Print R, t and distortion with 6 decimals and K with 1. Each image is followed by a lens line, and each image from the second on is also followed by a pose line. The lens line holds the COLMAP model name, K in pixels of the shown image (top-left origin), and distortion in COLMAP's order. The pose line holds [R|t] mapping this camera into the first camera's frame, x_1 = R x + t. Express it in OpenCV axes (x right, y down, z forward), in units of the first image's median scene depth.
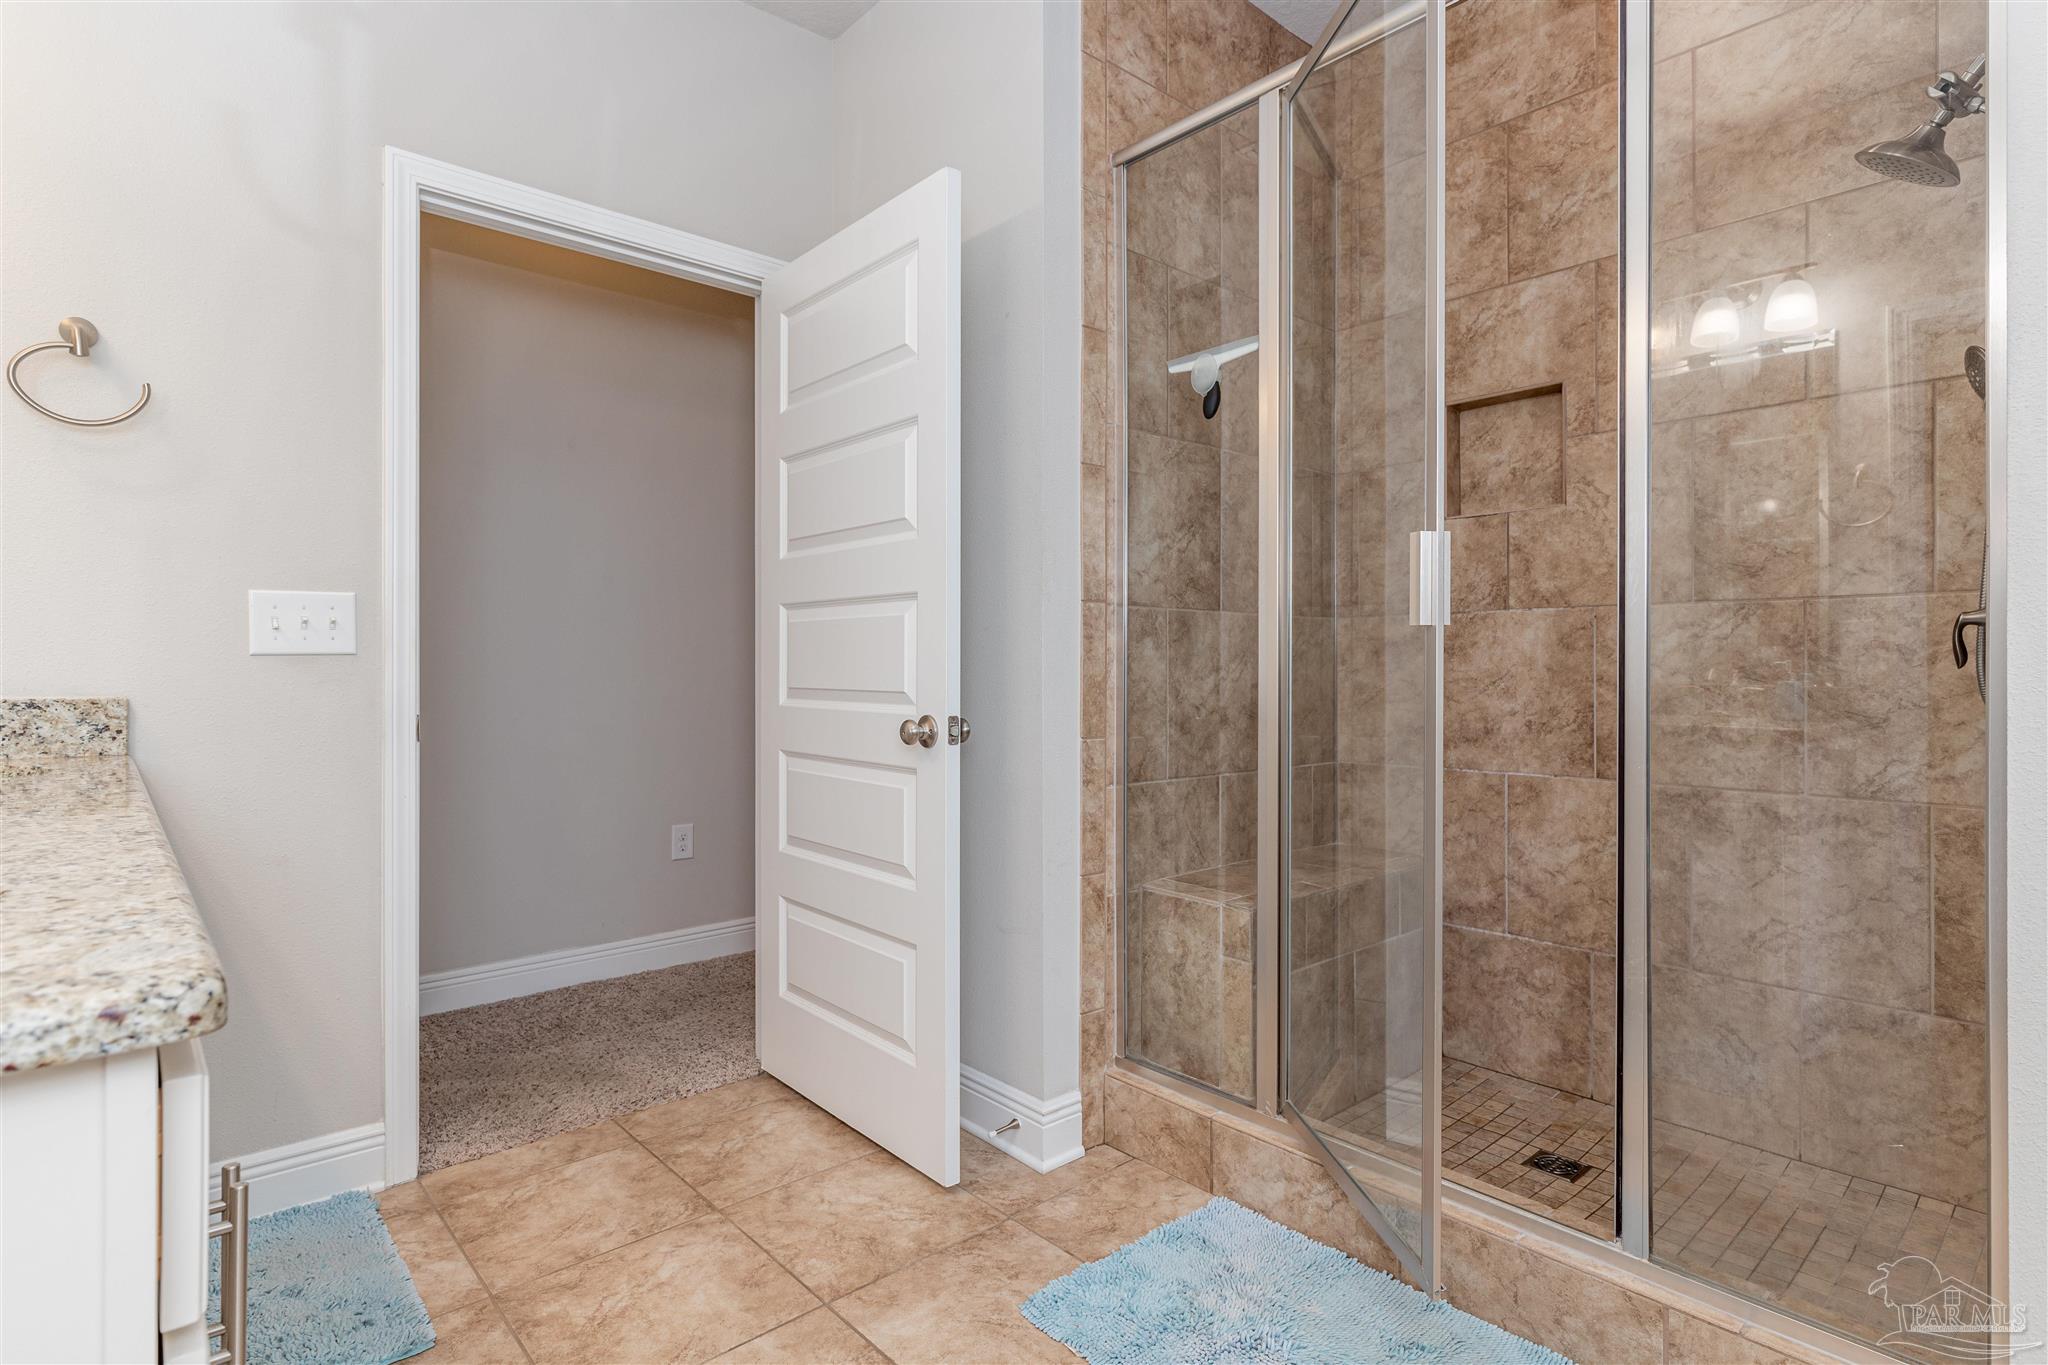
lens RADIAL K [[1018.1, 0, 1024.6], [0, 1018.1, 669.4], [0, 0, 1]] dist [-0.010544, 0.000118]
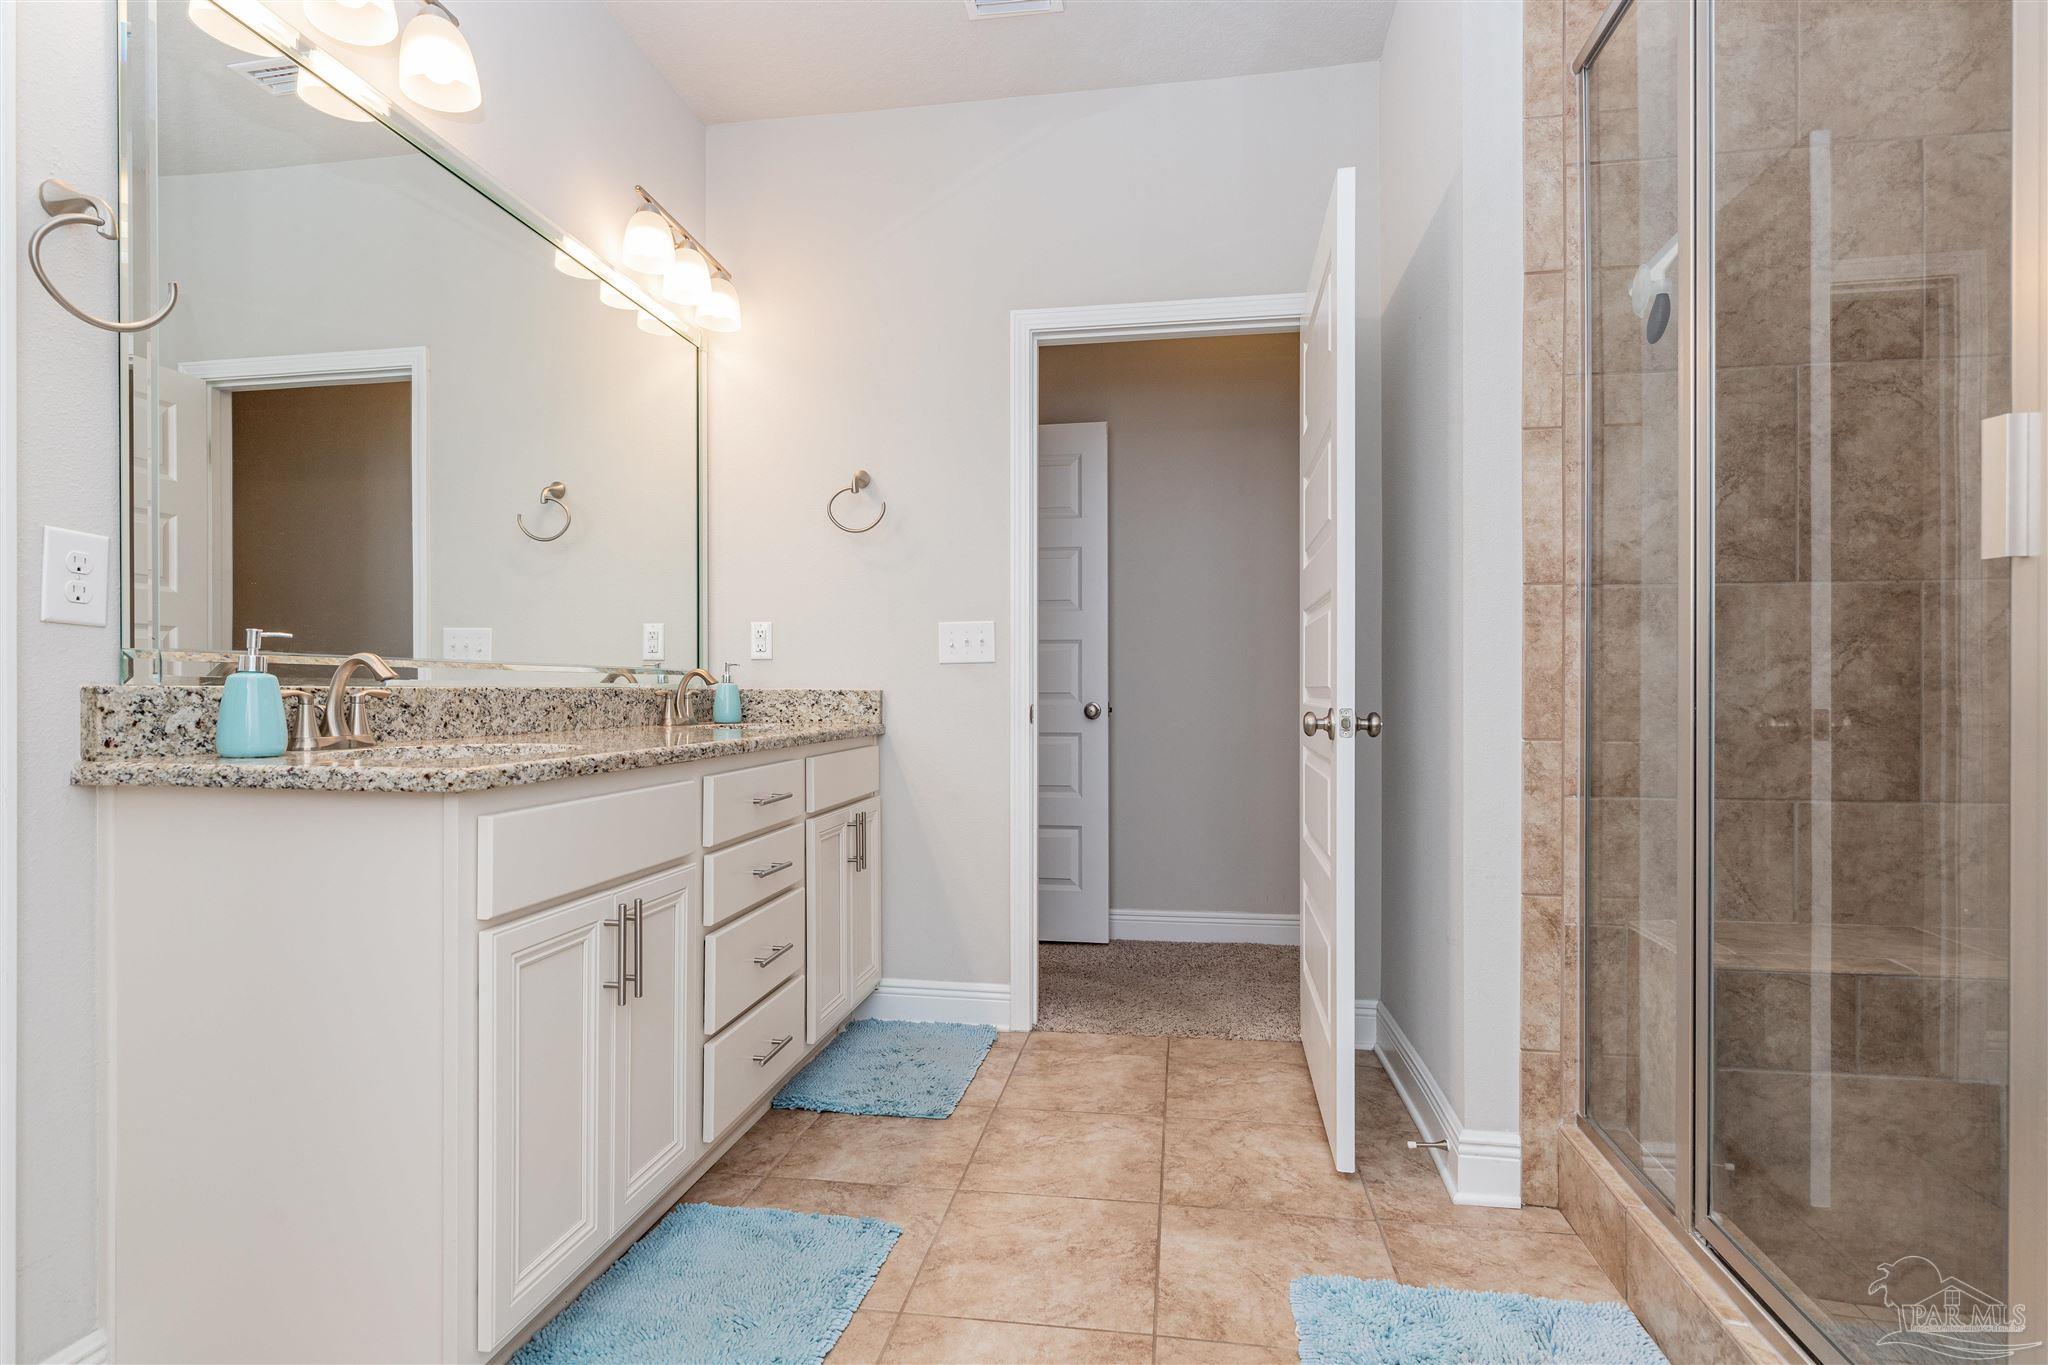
lens RADIAL K [[980.2, 0, 1022.9], [0, 980.2, 691.0], [0, 0, 1]] dist [-0.014083, -0.000324]
pose [[0.630890, -0.000372, -0.775872, 0.440868], [0.001350, 0.999999, 0.000618, 0.024600], [0.775871, -0.001437, 0.630890, 0.125219]]
